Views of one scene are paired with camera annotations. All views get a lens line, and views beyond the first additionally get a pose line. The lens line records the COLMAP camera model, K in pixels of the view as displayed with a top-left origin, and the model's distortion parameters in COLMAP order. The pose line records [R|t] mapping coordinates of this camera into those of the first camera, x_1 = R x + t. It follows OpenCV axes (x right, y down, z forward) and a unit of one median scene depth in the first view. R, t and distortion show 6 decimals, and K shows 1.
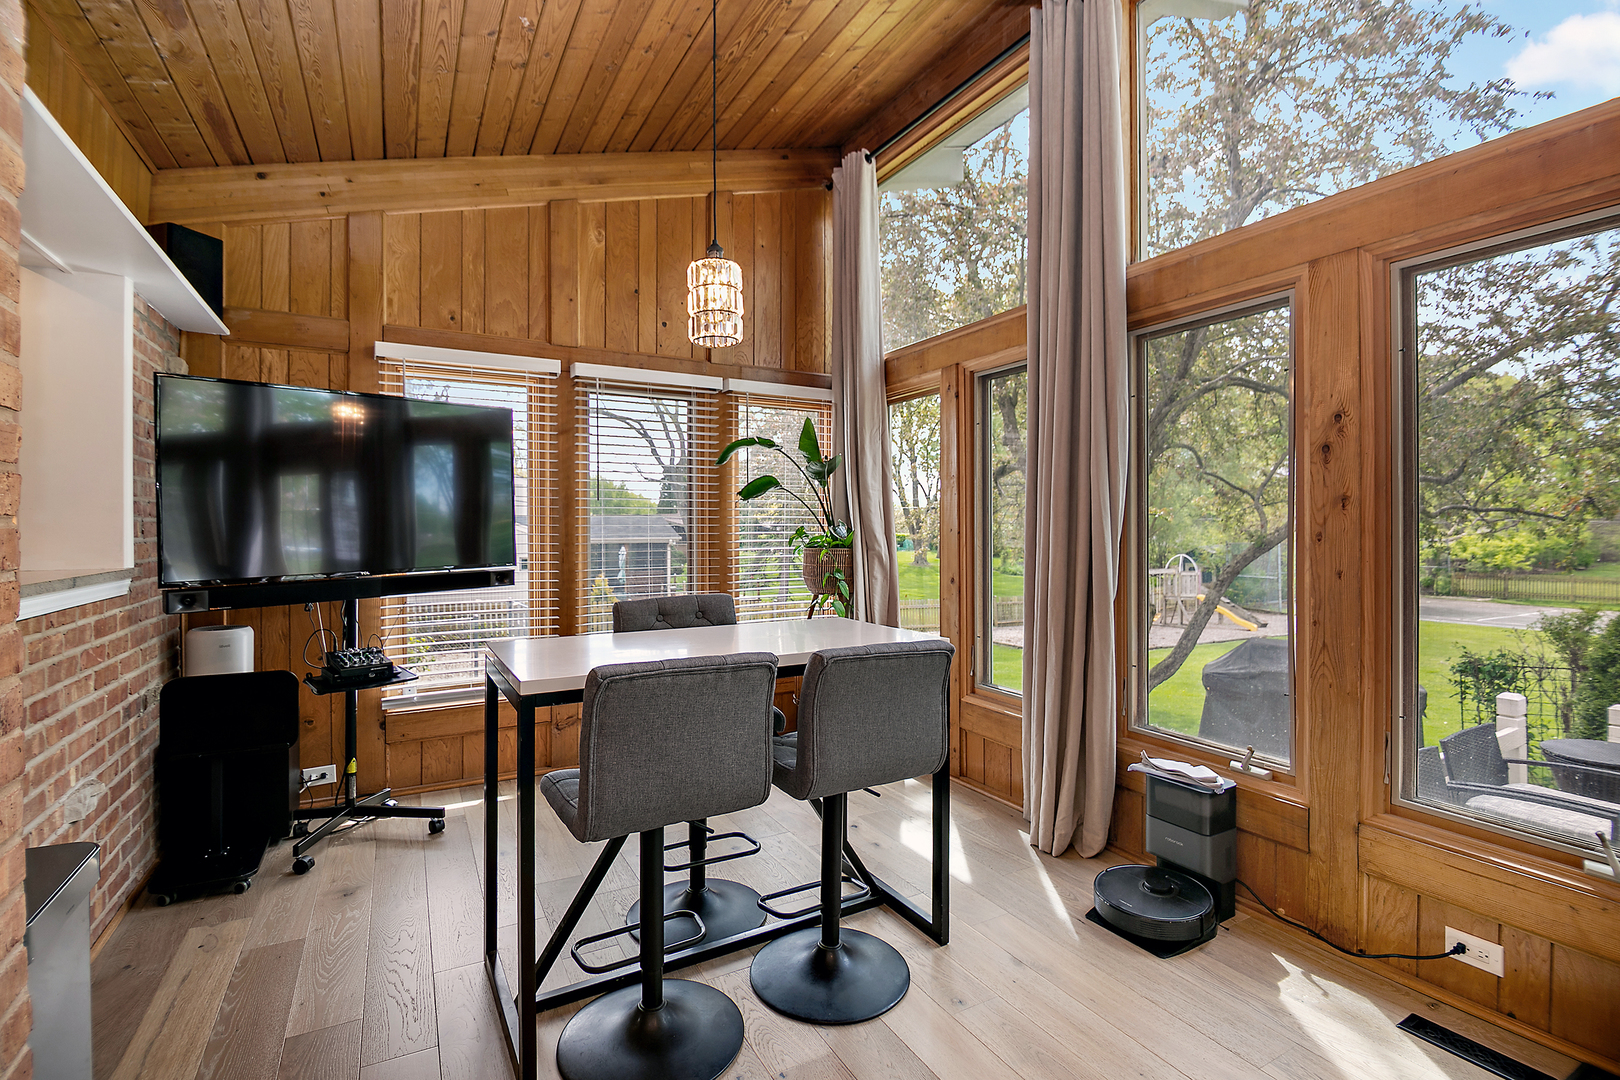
lens RADIAL K [[741.6, 0, 813.9], [0, 741.6, 527.9], [0, 0, 1]] dist [-0.002436, -0.009118]
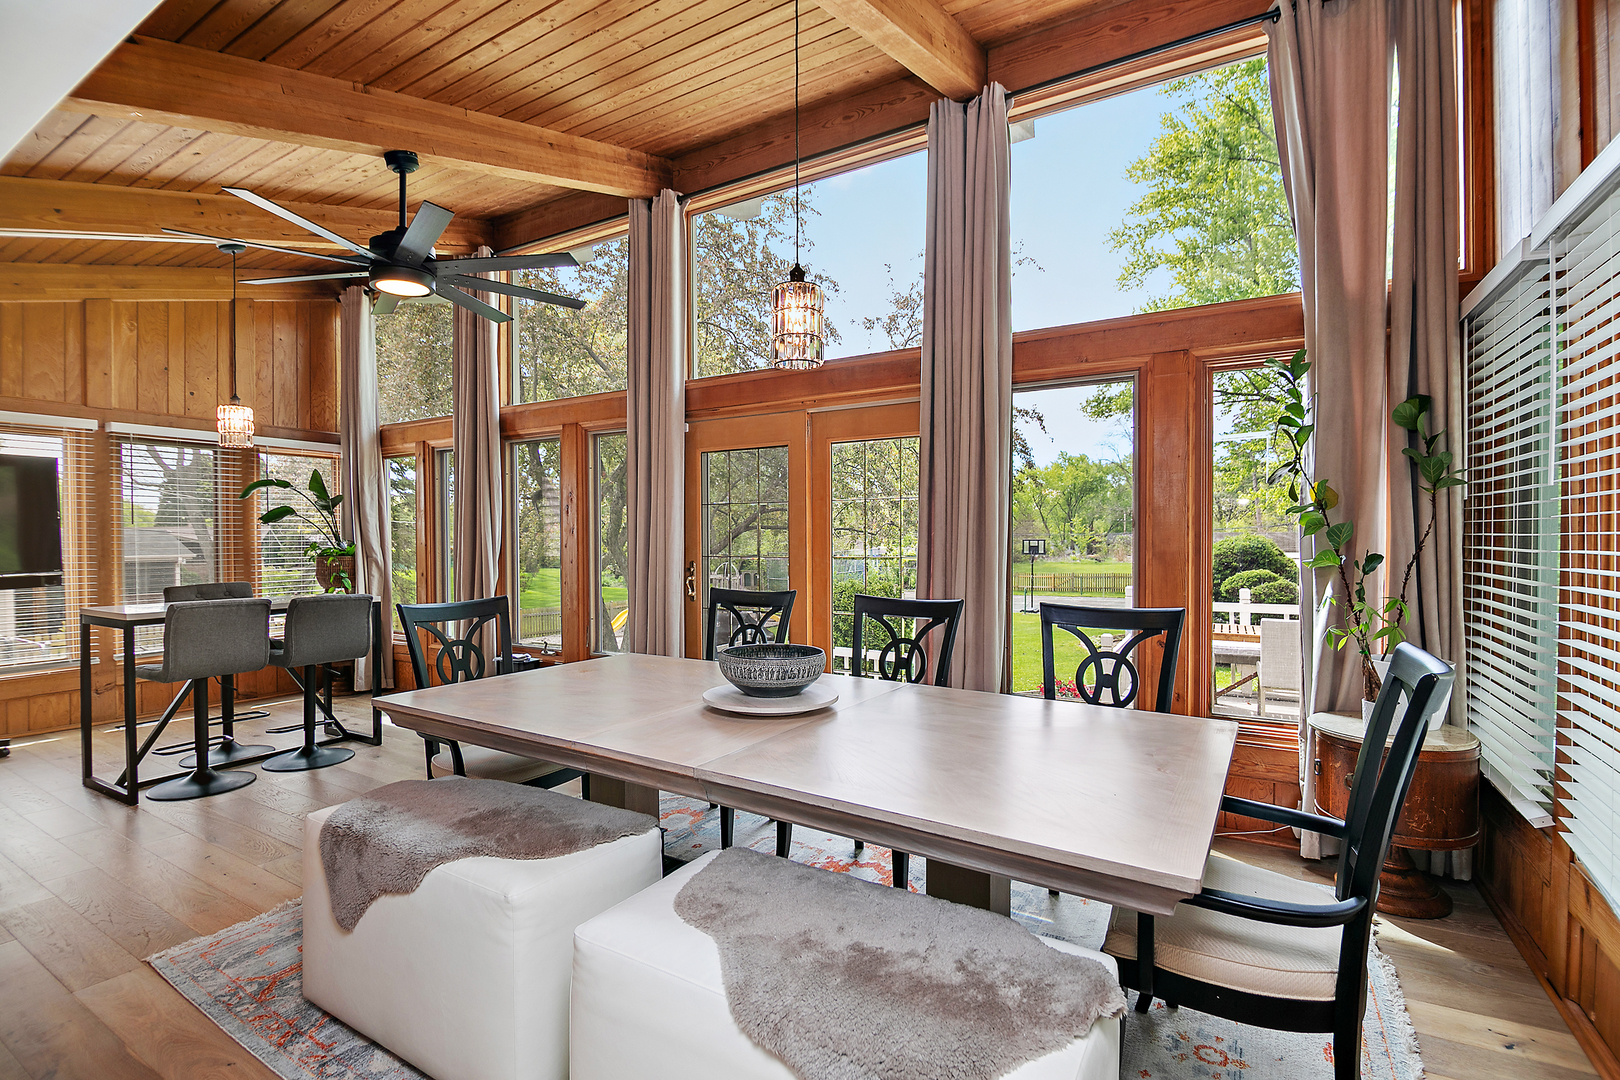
lens RADIAL K [[734.6, 0, 810.0], [0, 734.6, 540.0], [0, 0, 1]] dist [0.000780, -0.008725]
pose [[0.862042, -0.006146, 0.506799, 0.097305], [0.007074, 0.999975, 0.000095, 0.001334], [-0.506787, 0.003503, 0.862064, -0.756806]]
